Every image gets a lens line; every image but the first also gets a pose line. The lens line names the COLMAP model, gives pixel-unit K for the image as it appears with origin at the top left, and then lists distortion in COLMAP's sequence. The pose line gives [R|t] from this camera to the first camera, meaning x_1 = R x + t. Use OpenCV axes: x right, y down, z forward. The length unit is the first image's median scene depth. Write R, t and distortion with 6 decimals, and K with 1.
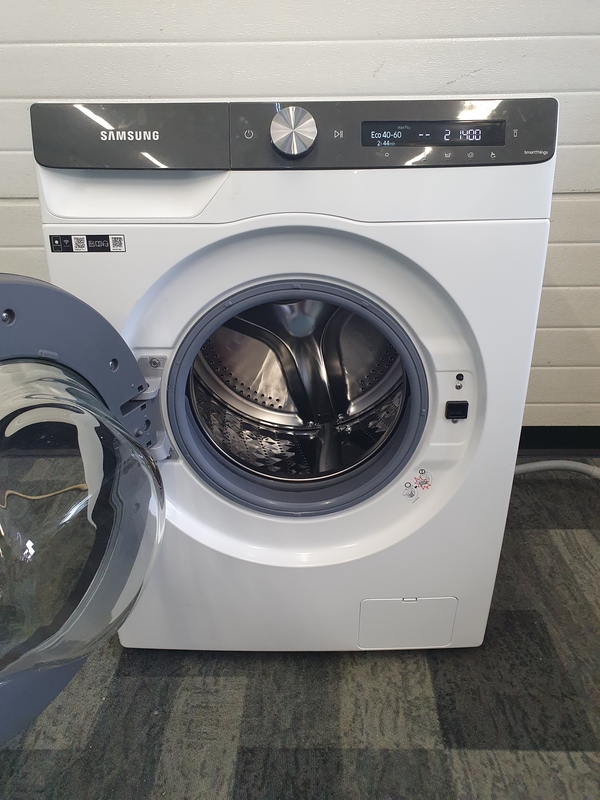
lens RADIAL K [[632.9, 0, 302.5], [0, 632.9, 399.0], [0, 0, 1]] dist [0.001586, 0.040839]
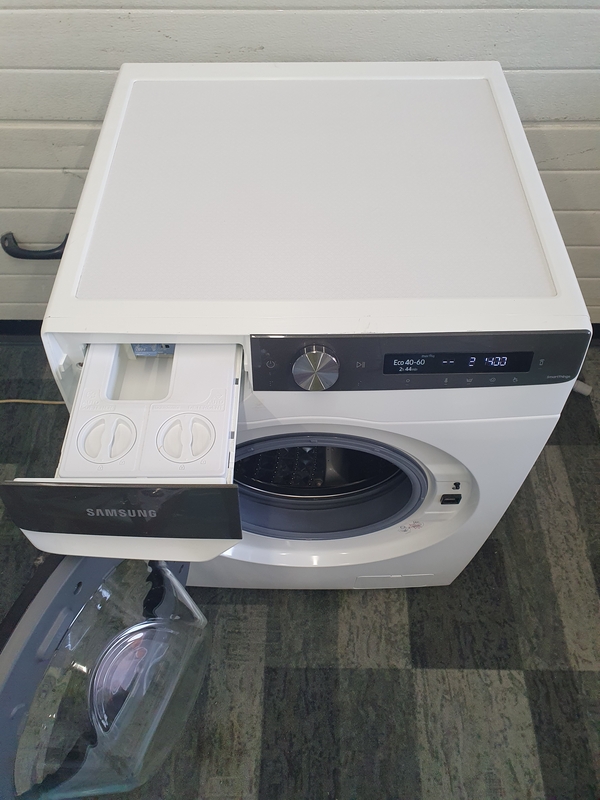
lens RADIAL K [[632.9, 0, 296.8], [0, 632.9, 393.8], [0, 0, 1]] dist [0.001586, 0.040839]
pose [[0.999994, -0.000109, 0.003417, -0.032728], [-0.001637, 0.862263, 0.506458, -0.626426], [-0.003001, -0.506461, 0.862258, 0.094294]]
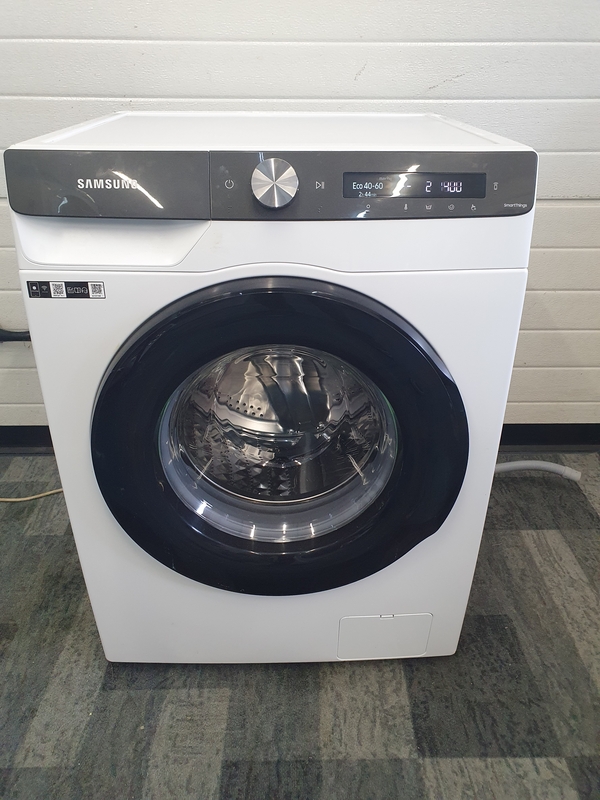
lens RADIAL K [[632.9, 0, 305.6], [0, 632.9, 398.4], [0, 0, 1]] dist [0.001586, 0.040839]
pose [[0.999299, -0.001695, 0.037409, -0.002484], [-0.000742, 0.997882, 0.065039, -0.106186], [-0.037440, -0.065021, 0.997181, -0.008190]]
